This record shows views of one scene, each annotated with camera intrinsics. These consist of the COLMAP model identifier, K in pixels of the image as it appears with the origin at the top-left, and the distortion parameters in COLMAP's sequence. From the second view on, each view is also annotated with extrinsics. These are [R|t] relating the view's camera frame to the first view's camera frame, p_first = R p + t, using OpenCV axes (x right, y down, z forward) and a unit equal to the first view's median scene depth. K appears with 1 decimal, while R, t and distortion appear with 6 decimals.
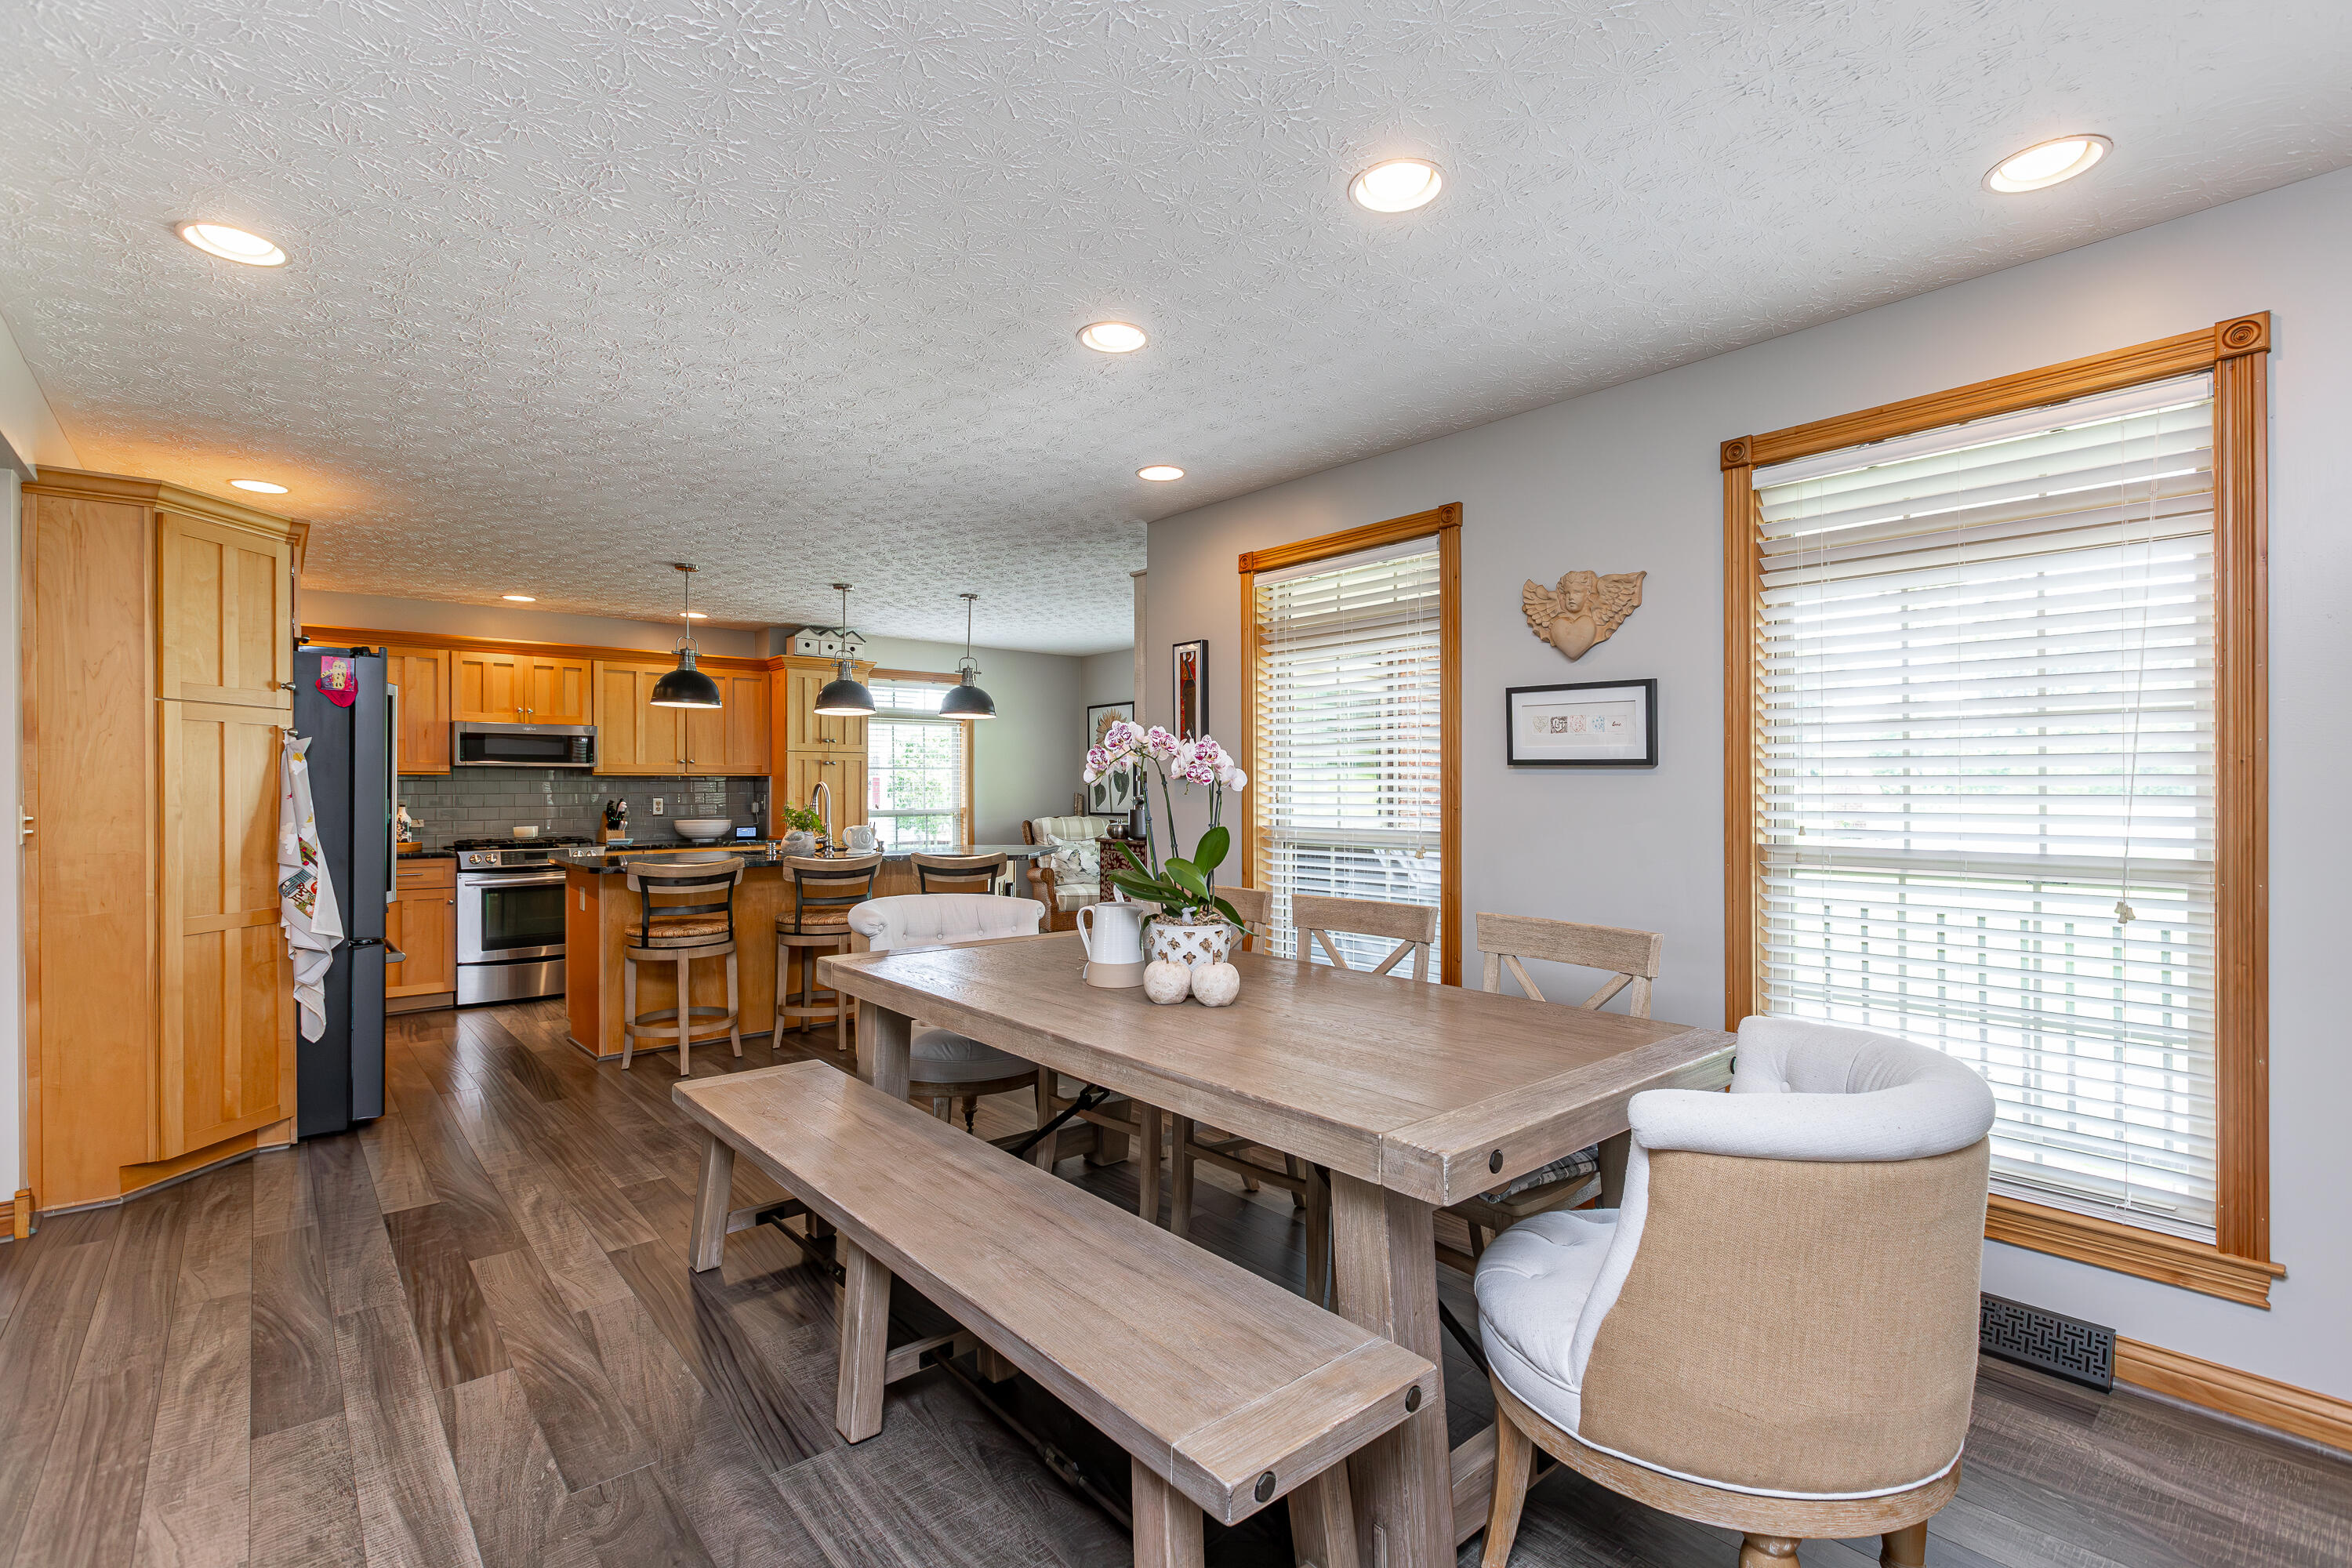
lens RADIAL K [[1069.0, 0, 1184.2], [0, 1069.0, 791.9], [0, 0, 1]] dist [0.000232, -0.000070]
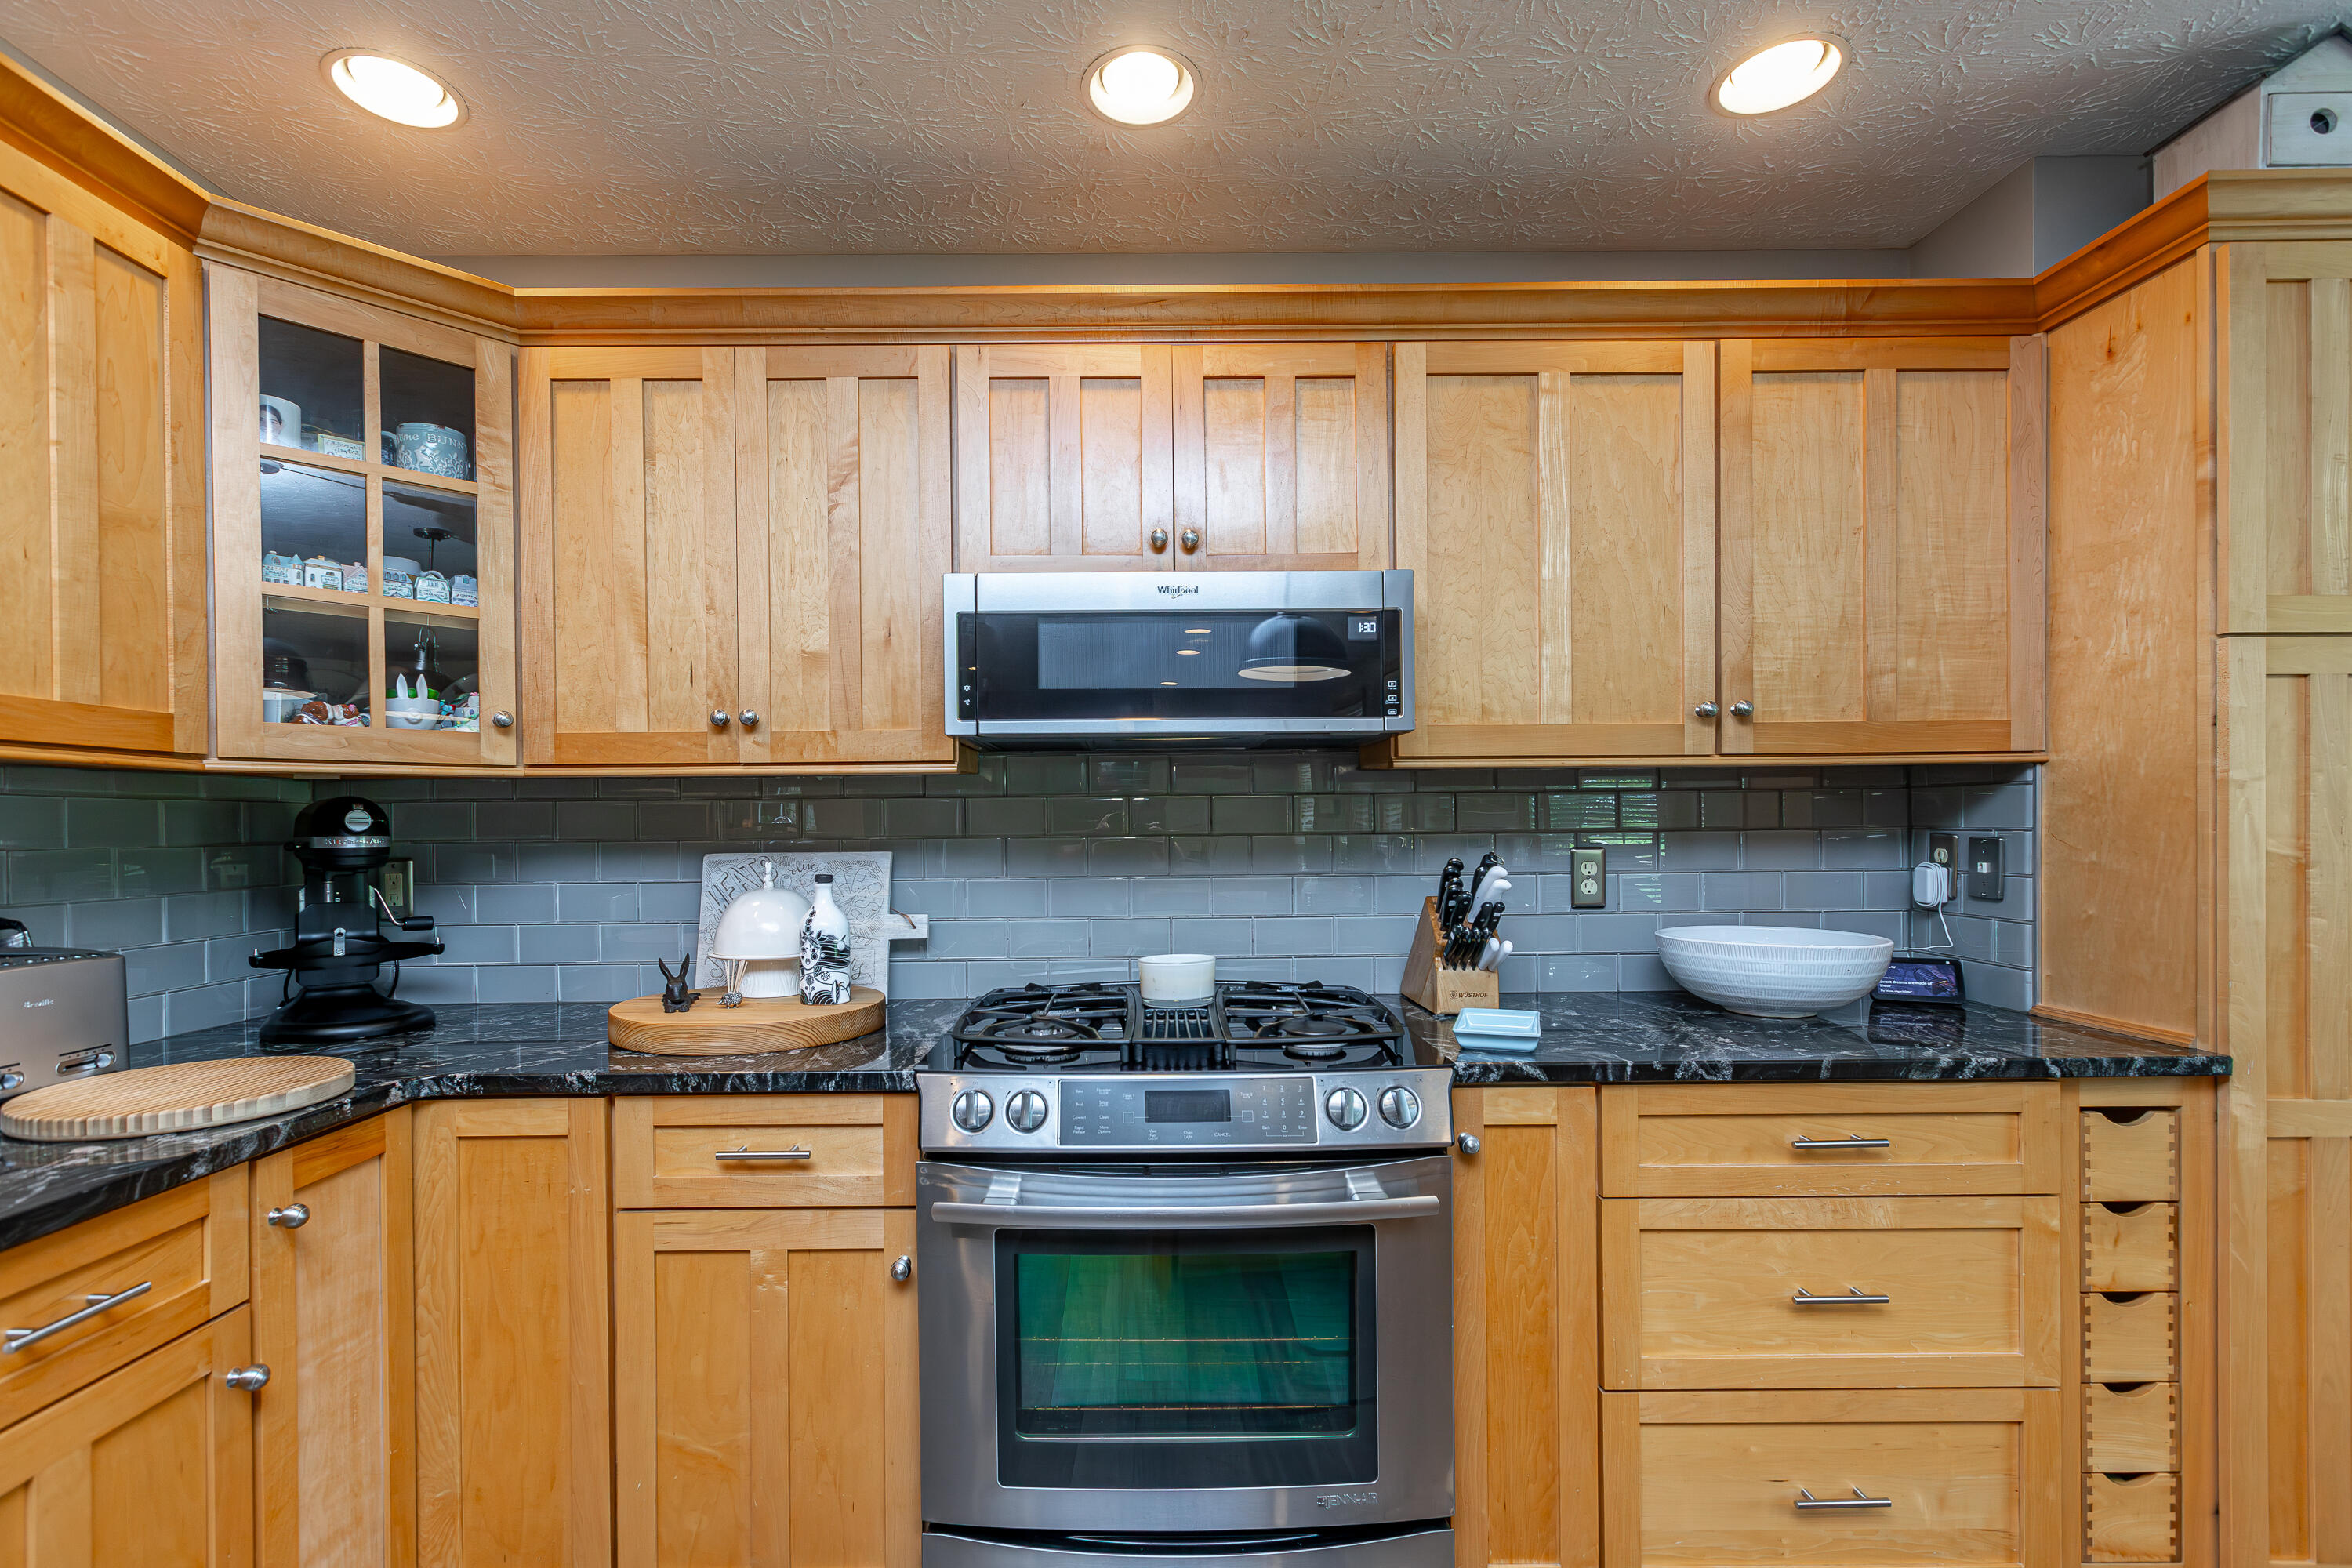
lens RADIAL K [[1069.0, 0, 1170.9], [0, 1069.0, 794.4], [0, 0, 1]] dist [0.000232, -0.000070]
pose [[0.761772, -0.006459, -0.647813, -0.411295], [0.012028, 0.999919, 0.004174, -0.011732], [0.647733, -0.010971, 0.761788, 0.739337]]
